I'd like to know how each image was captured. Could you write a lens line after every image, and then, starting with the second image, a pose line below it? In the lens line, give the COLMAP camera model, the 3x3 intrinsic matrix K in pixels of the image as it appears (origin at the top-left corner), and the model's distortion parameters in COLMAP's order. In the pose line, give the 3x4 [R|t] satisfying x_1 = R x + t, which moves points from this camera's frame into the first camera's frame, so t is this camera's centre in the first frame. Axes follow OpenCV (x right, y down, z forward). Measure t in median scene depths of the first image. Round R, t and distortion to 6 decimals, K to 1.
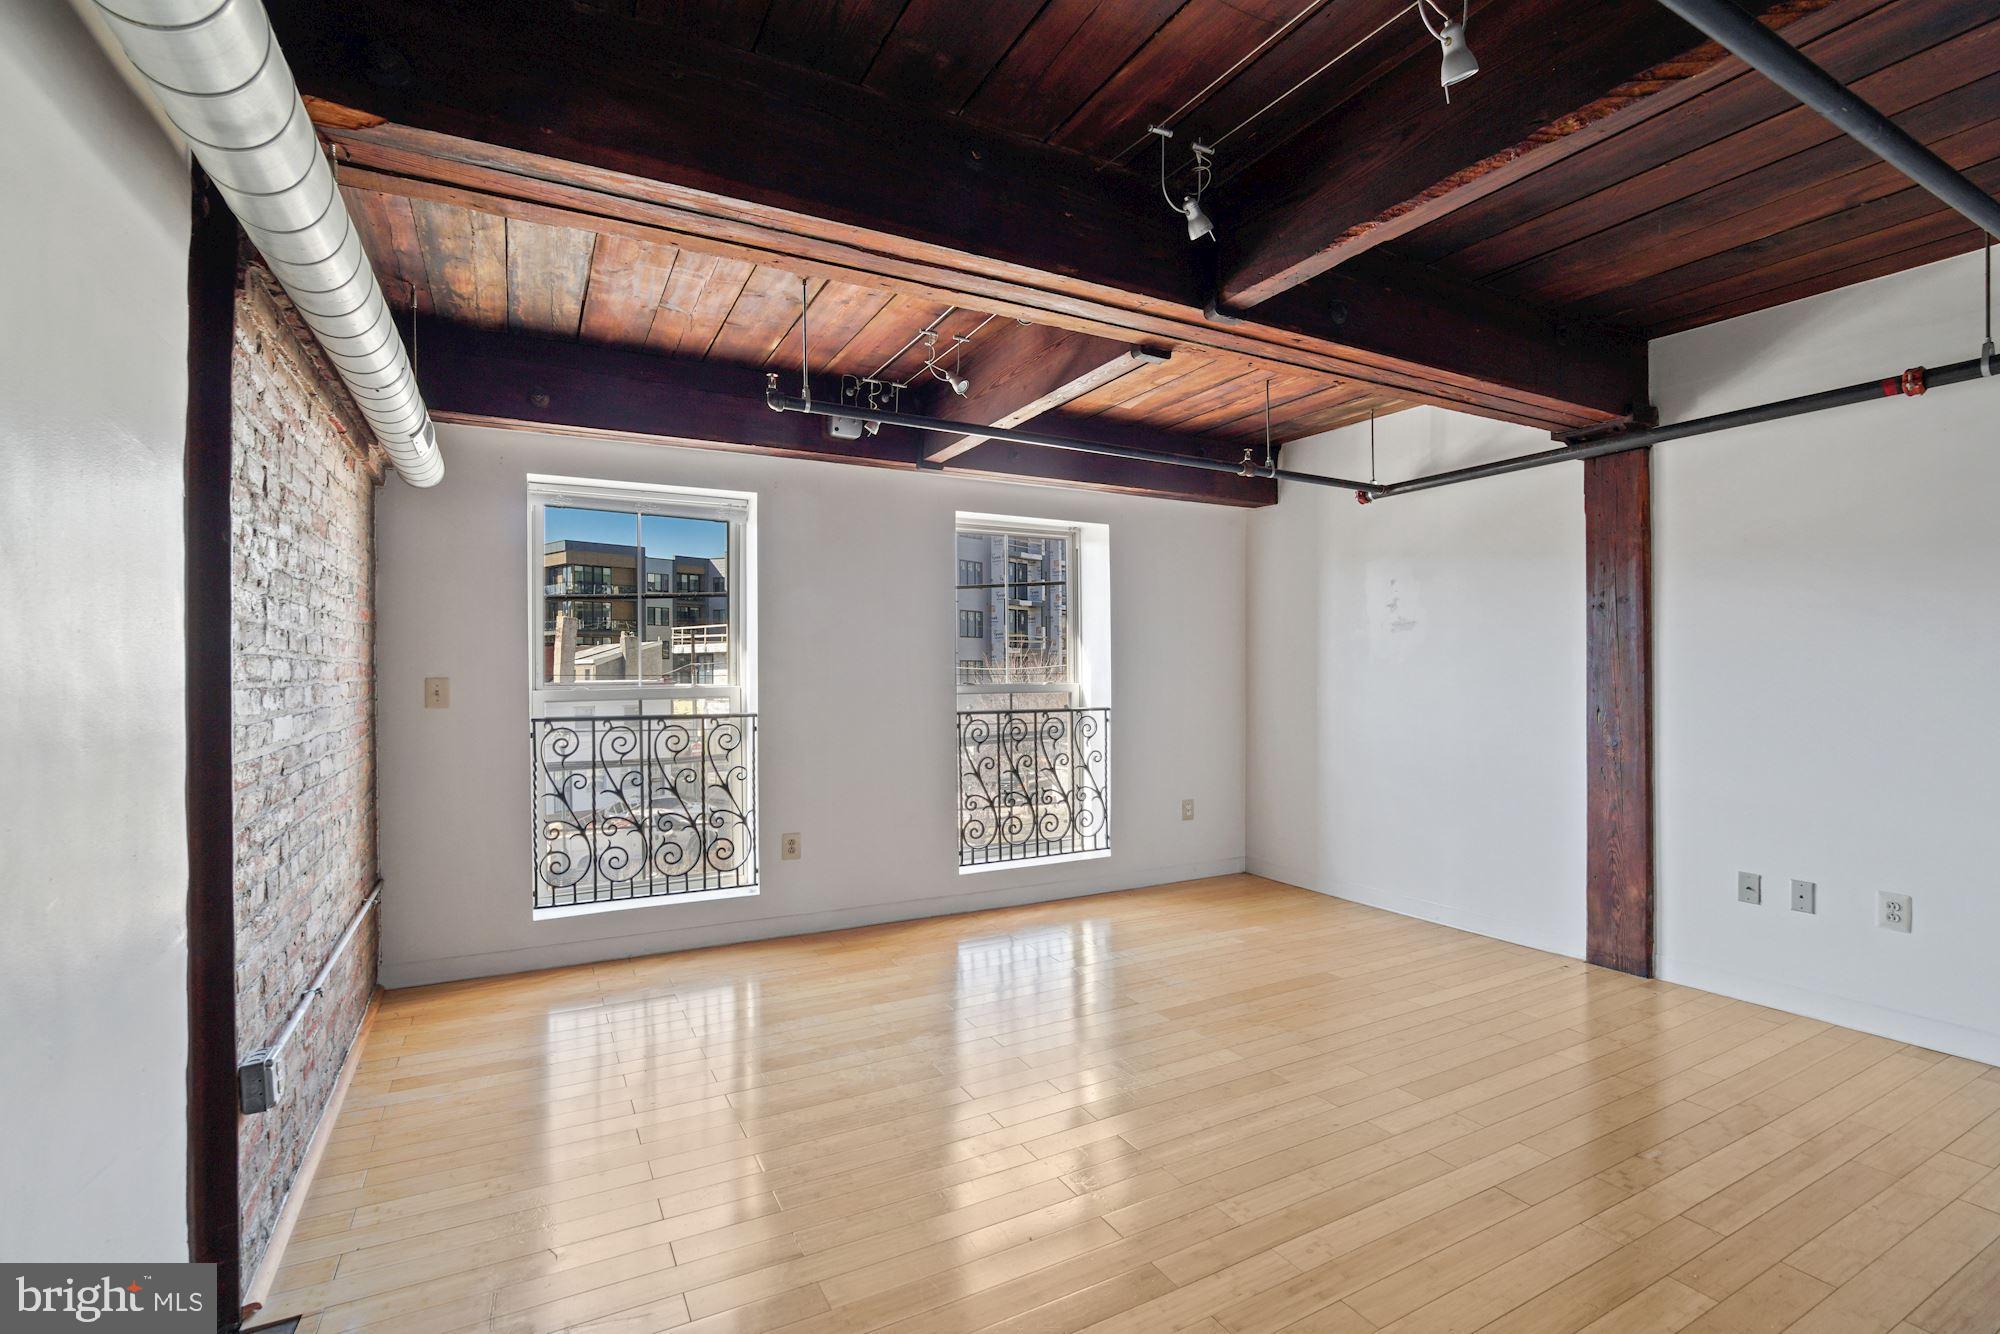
lens RADIAL K [[1007.7, 0, 1079.3], [0, 1007.7, 723.7], [0, 0, 1]] dist [0.041582, 0.000051]
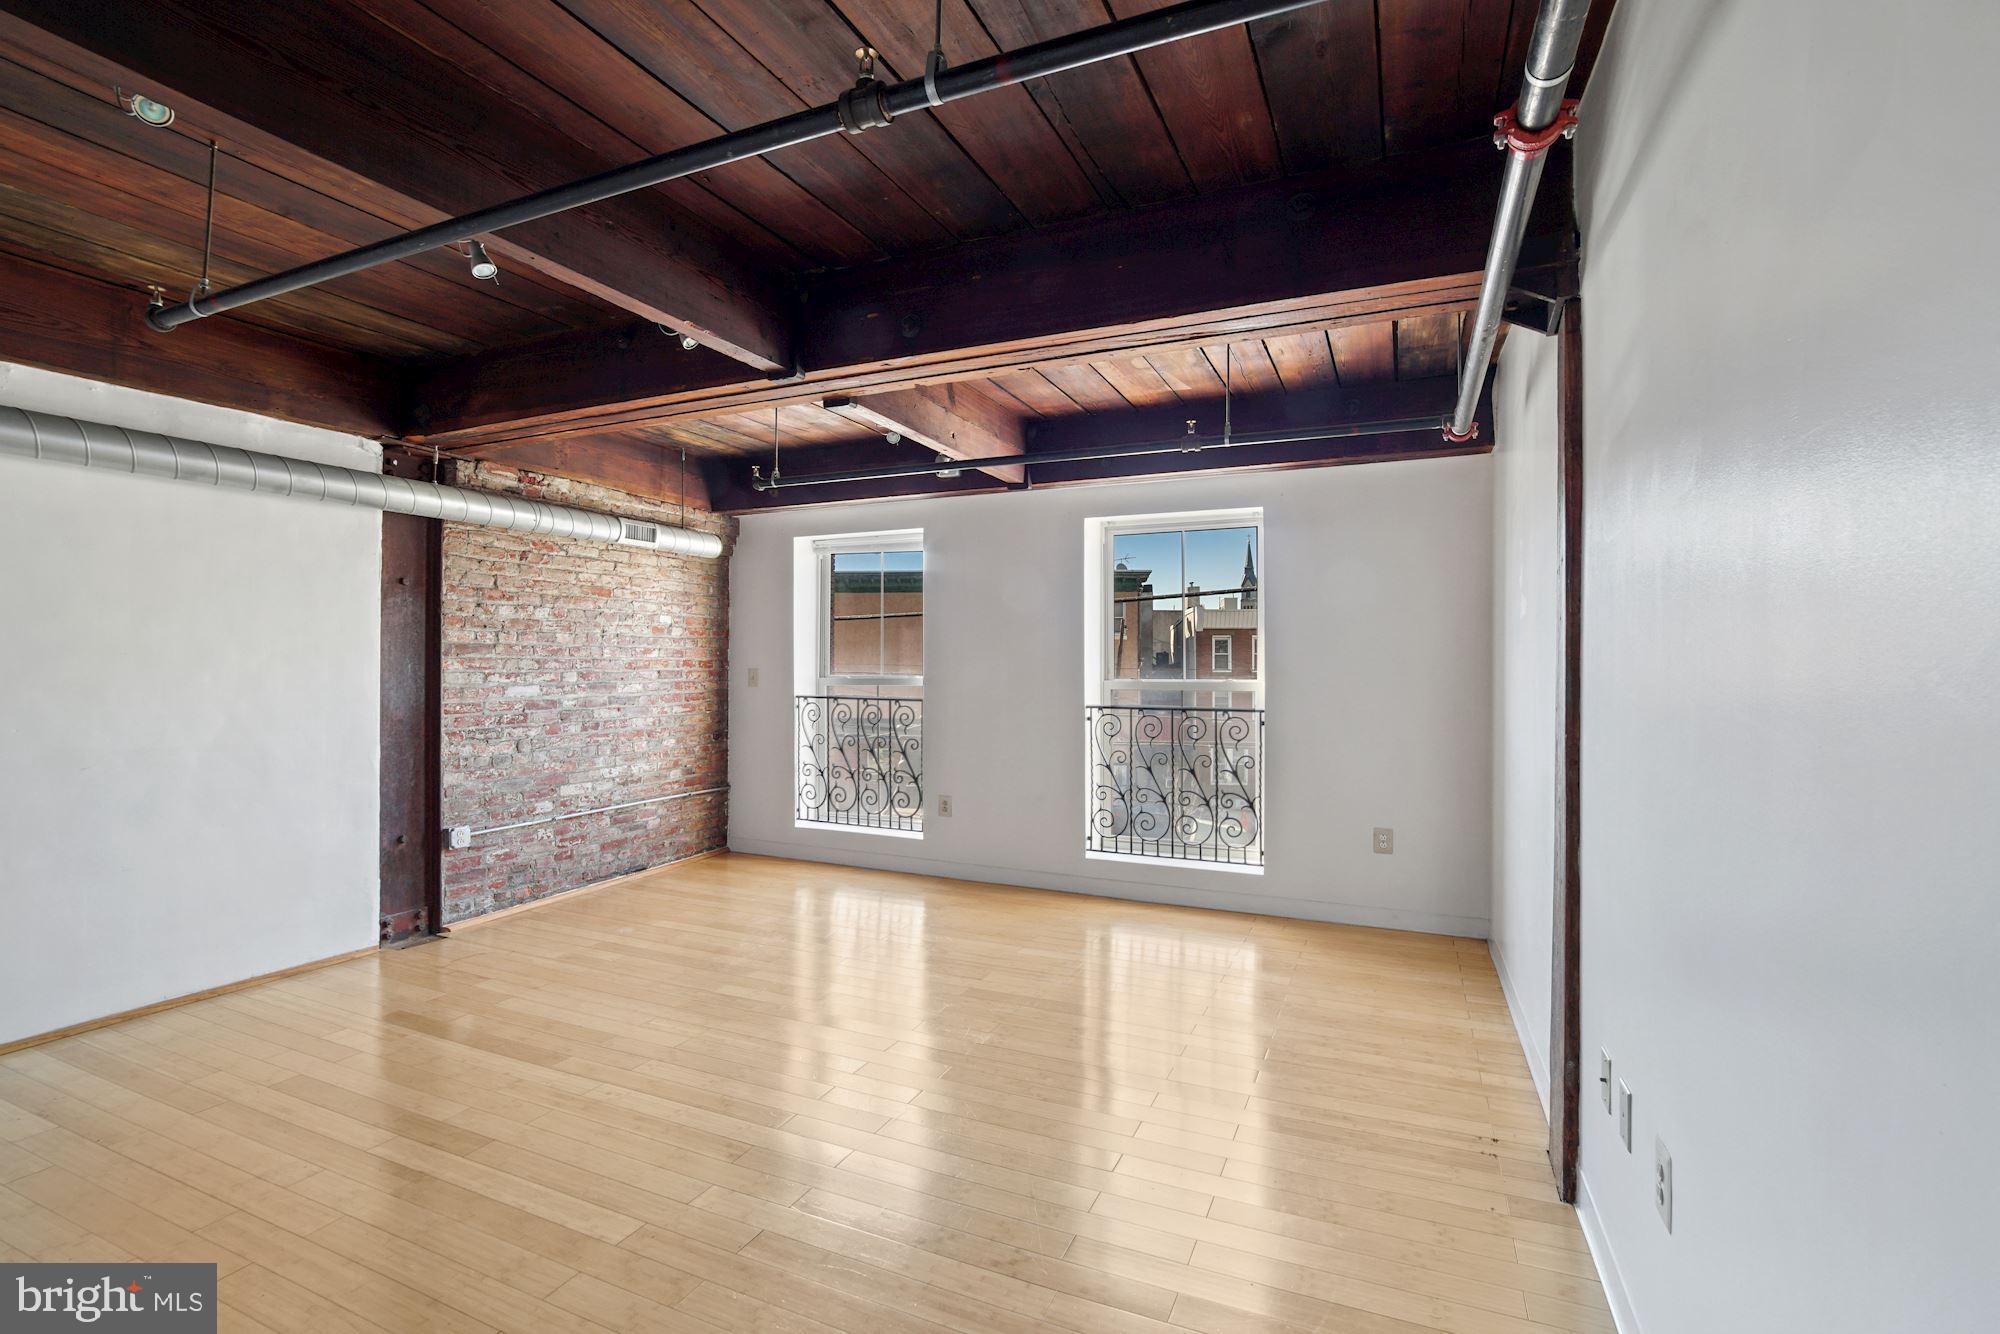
lens RADIAL K [[928.5, 0, 954.0], [0, 928.5, 678.4], [0, 0, 1]] dist [-0.018972, 0.000624]
pose [[0.553642, 0.016409, -0.832593, 0.803784], [-0.053992, 0.998410, -0.016226, -0.021642], [0.831003, 0.053936, 0.553647, 0.436627]]
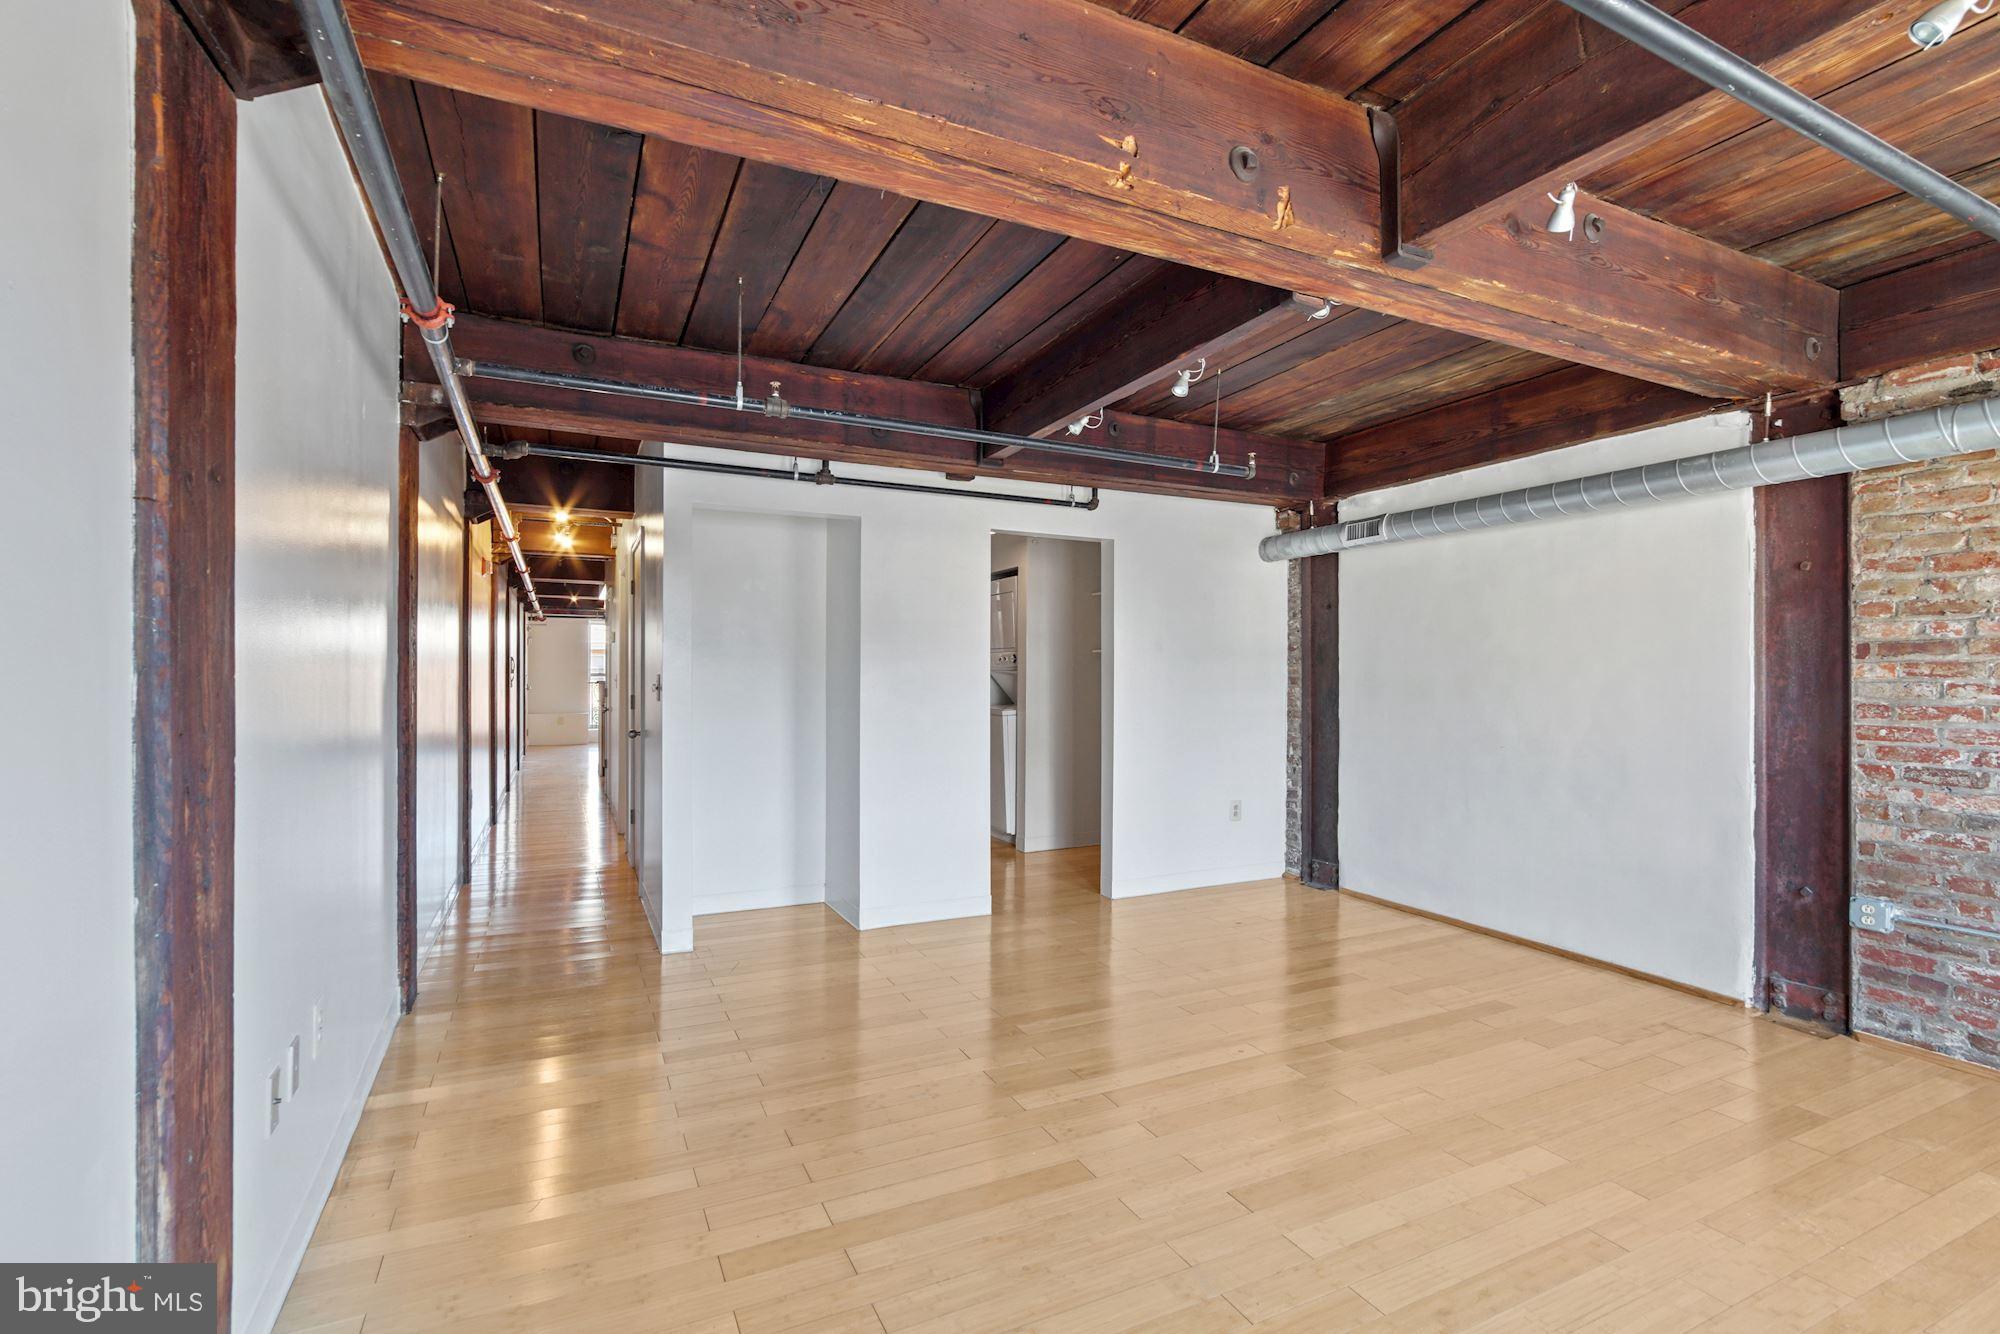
lens RADIAL K [[887.8, 0, 1012.1], [0, 887.8, 678.4], [0, 0, 1]] dist [-0.016730, 0.000057]
pose [[-0.998189, 0.002388, 0.060115, 0.261429], [0.006173, 0.998003, 0.062864, -0.066674], [-0.059844, 0.063121, -0.996210, 1.299888]]
